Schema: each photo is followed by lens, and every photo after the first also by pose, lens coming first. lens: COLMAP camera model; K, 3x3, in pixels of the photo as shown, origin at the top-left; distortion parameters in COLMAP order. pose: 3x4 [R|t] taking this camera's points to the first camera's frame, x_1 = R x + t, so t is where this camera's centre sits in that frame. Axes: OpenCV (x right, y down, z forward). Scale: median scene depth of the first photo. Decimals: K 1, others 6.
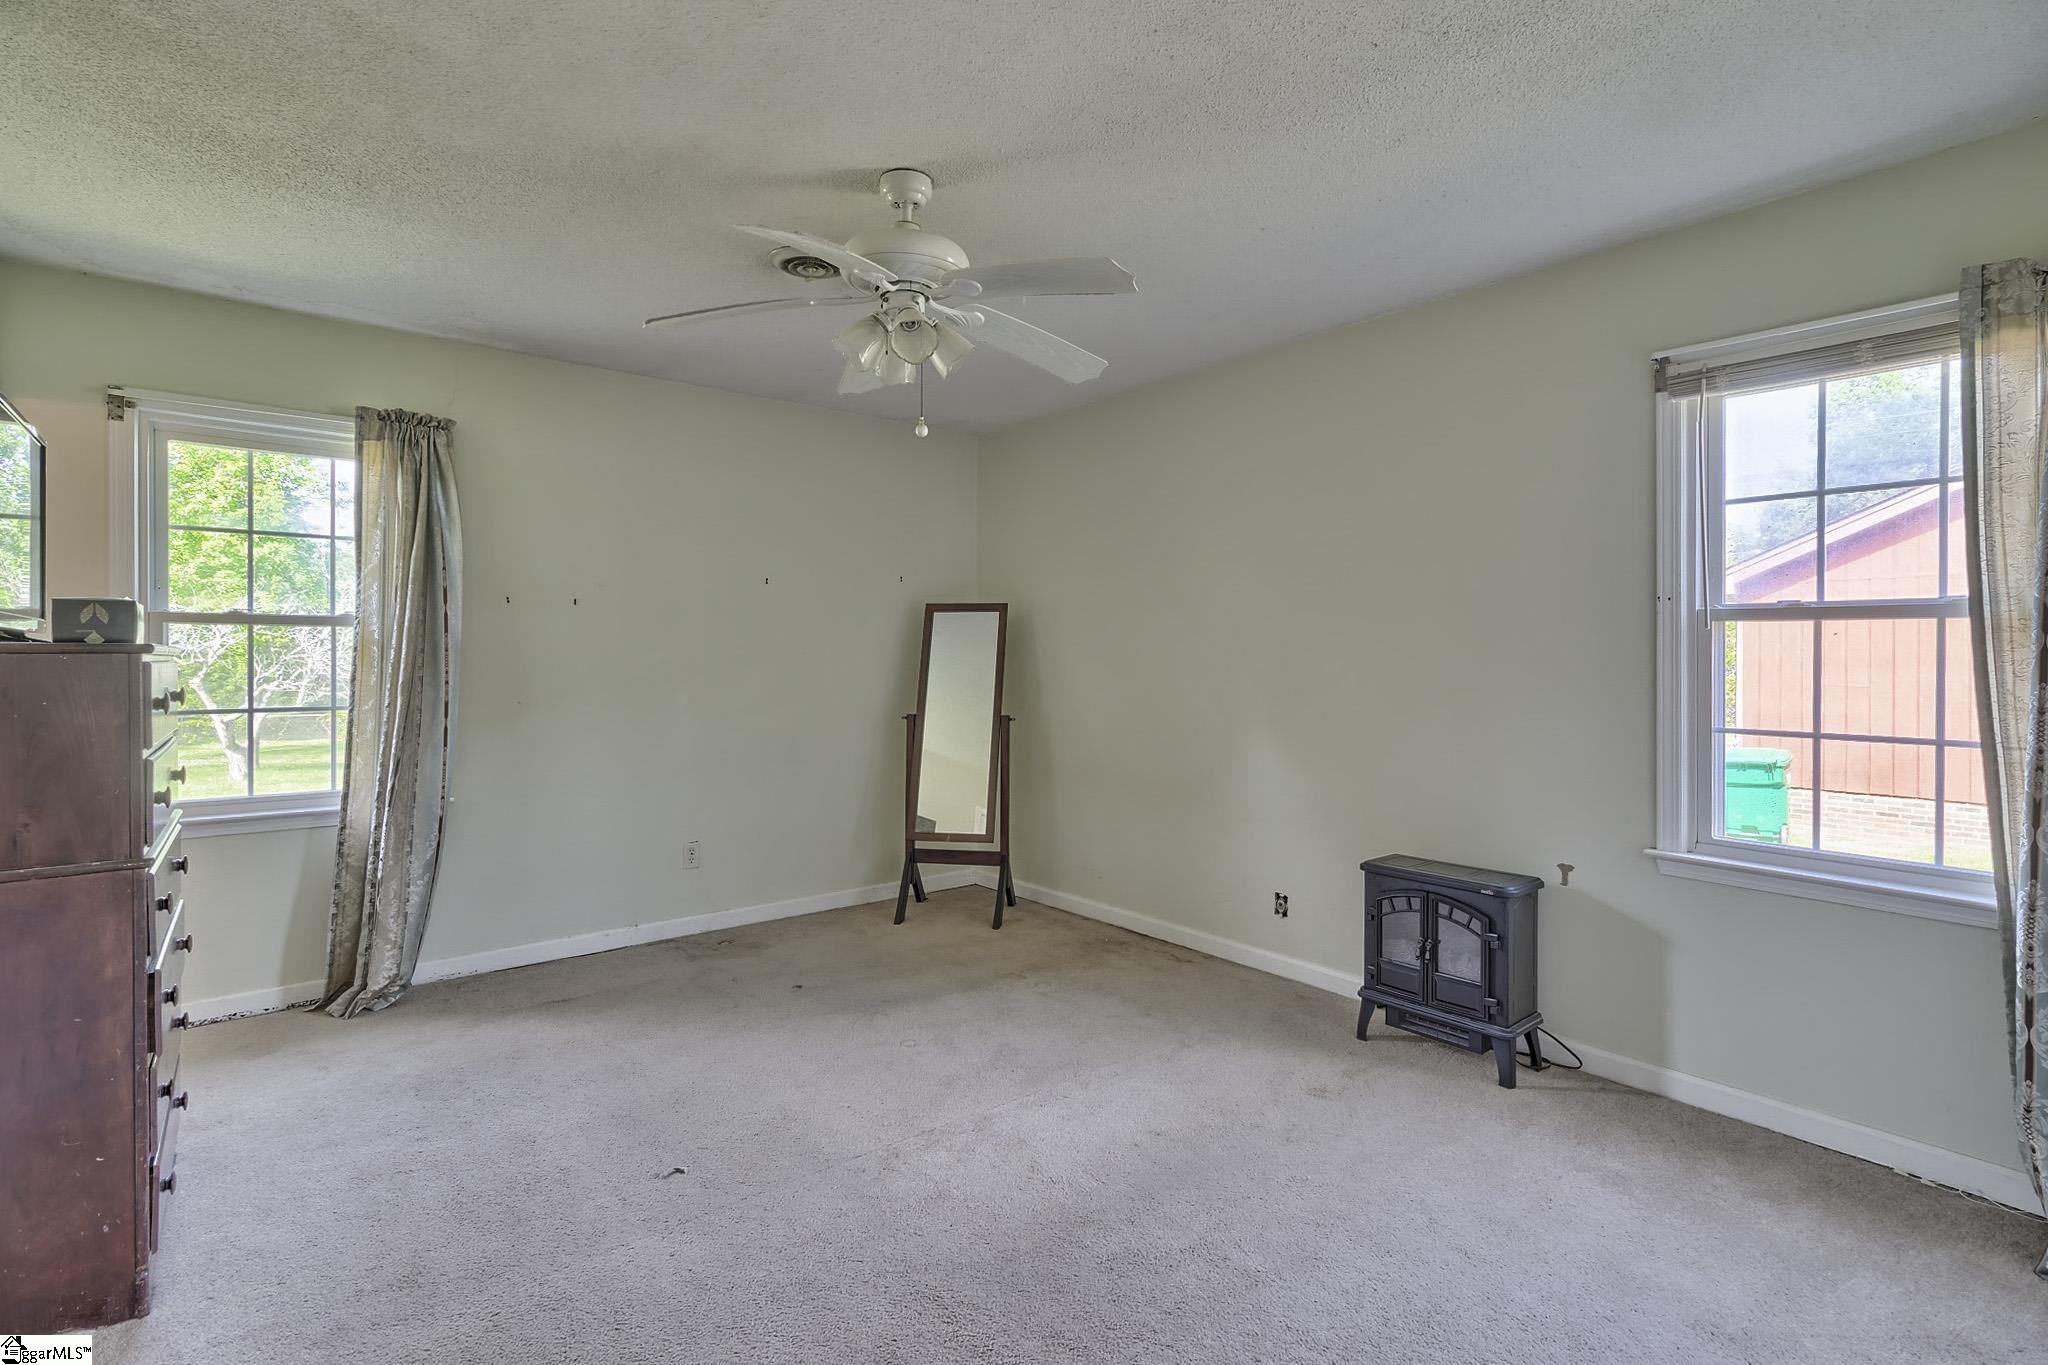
lens RADIAL K [[969.8, 0, 1035.6], [0, 969.8, 654.0], [0, 0, 1]] dist [-0.001845, -0.000042]
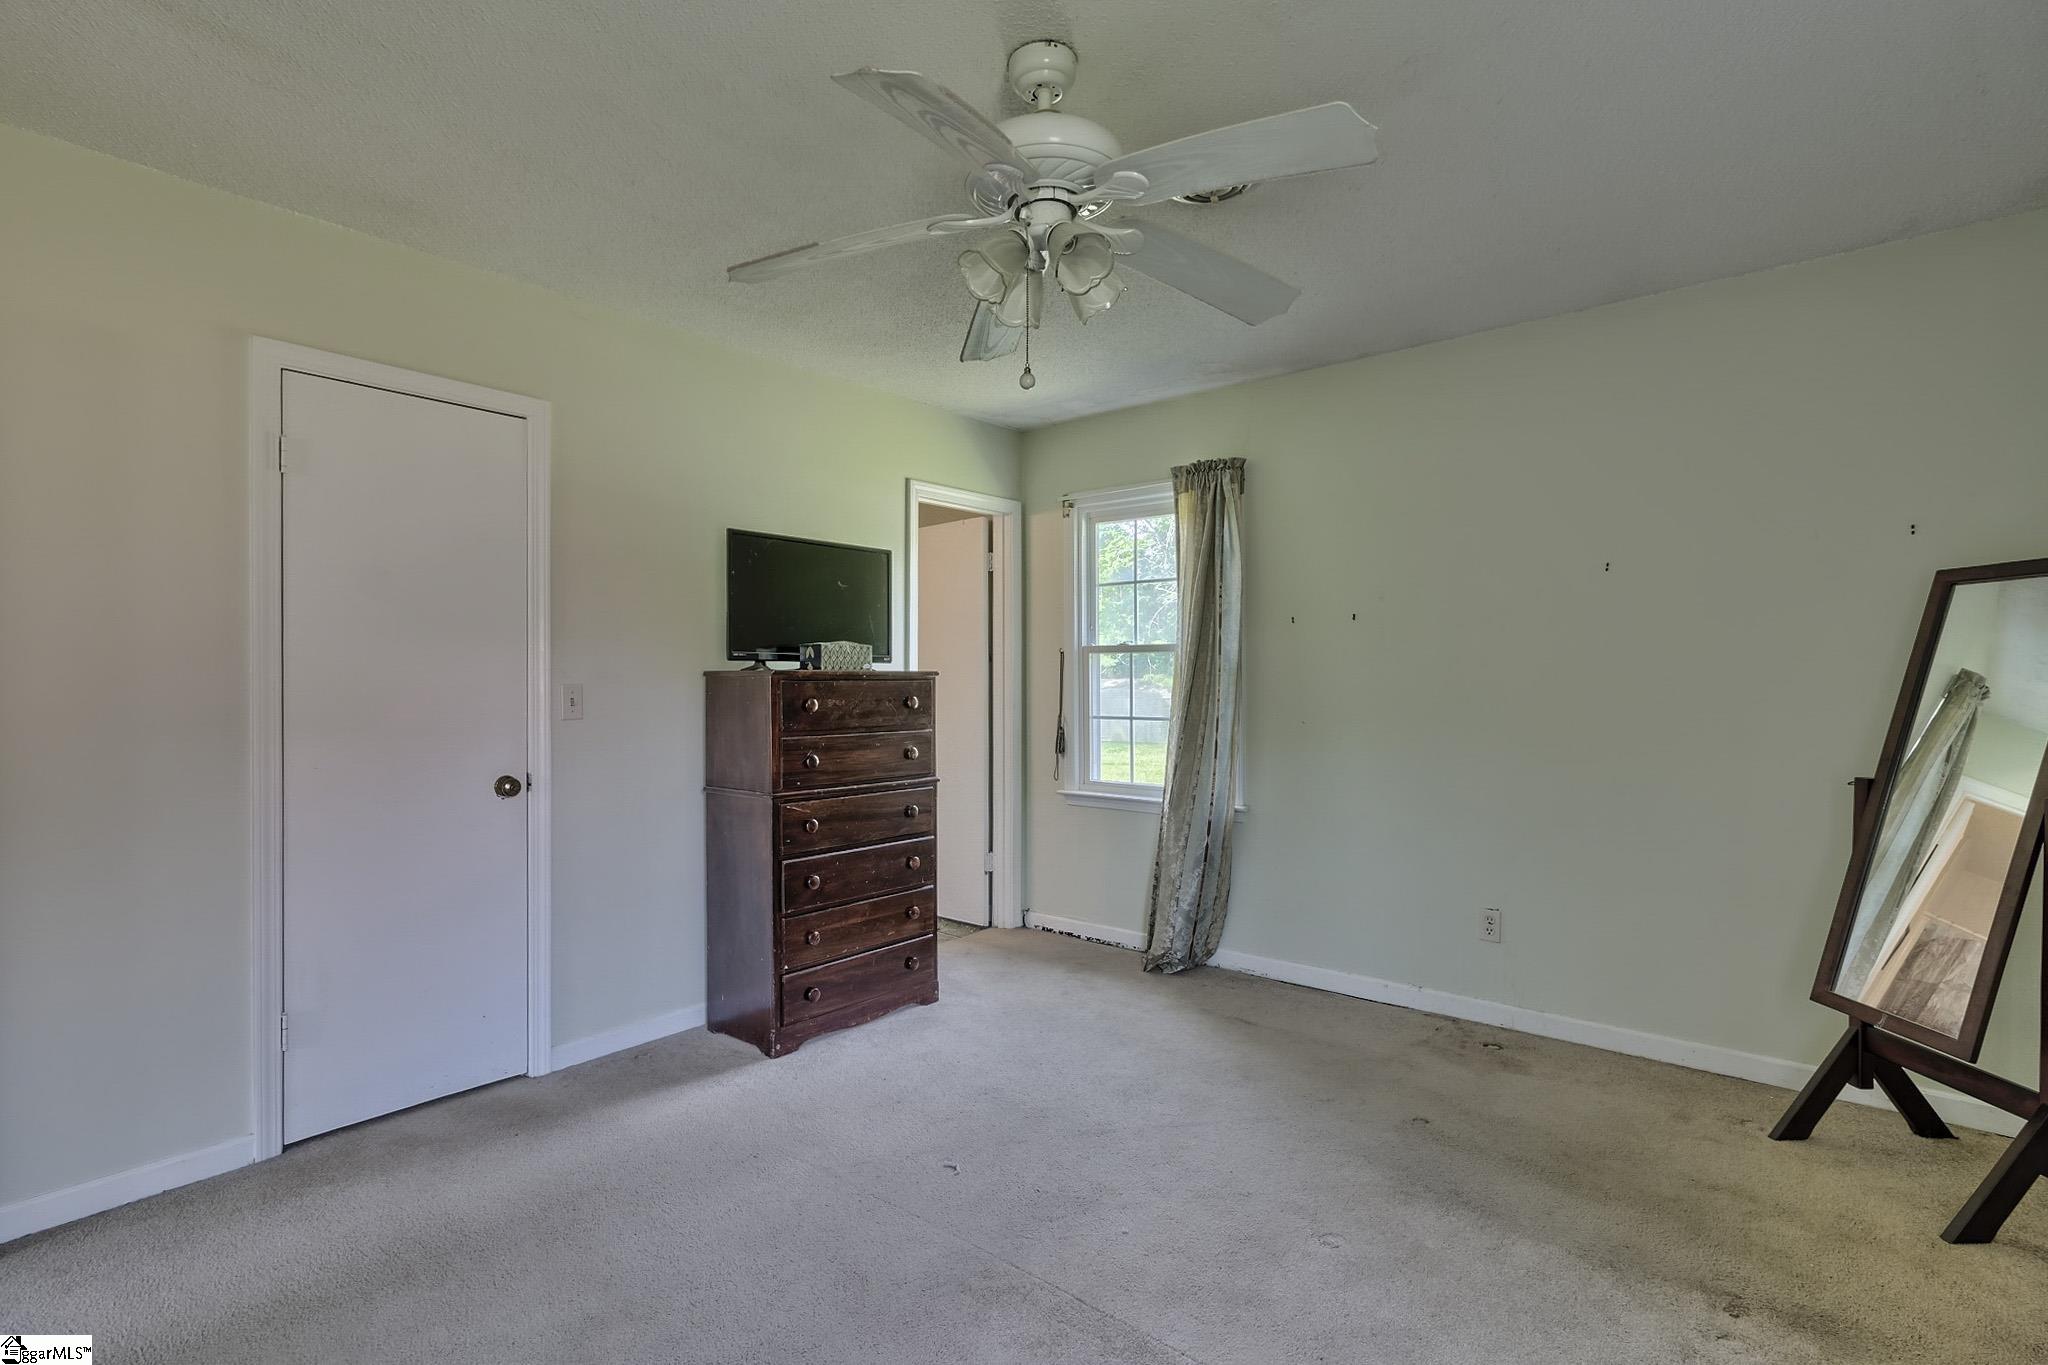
lens RADIAL K [[980.7, 0, 1024.0], [0, 980.7, 682.5], [0, 0, 1]] dist [-0.003041, -0.000691]
pose [[0.168689, 0.002676, -0.985666, 0.459931], [0.006265, 0.999973, 0.003787, 0.004104], [0.985649, -0.006814, 0.168668, 0.604022]]
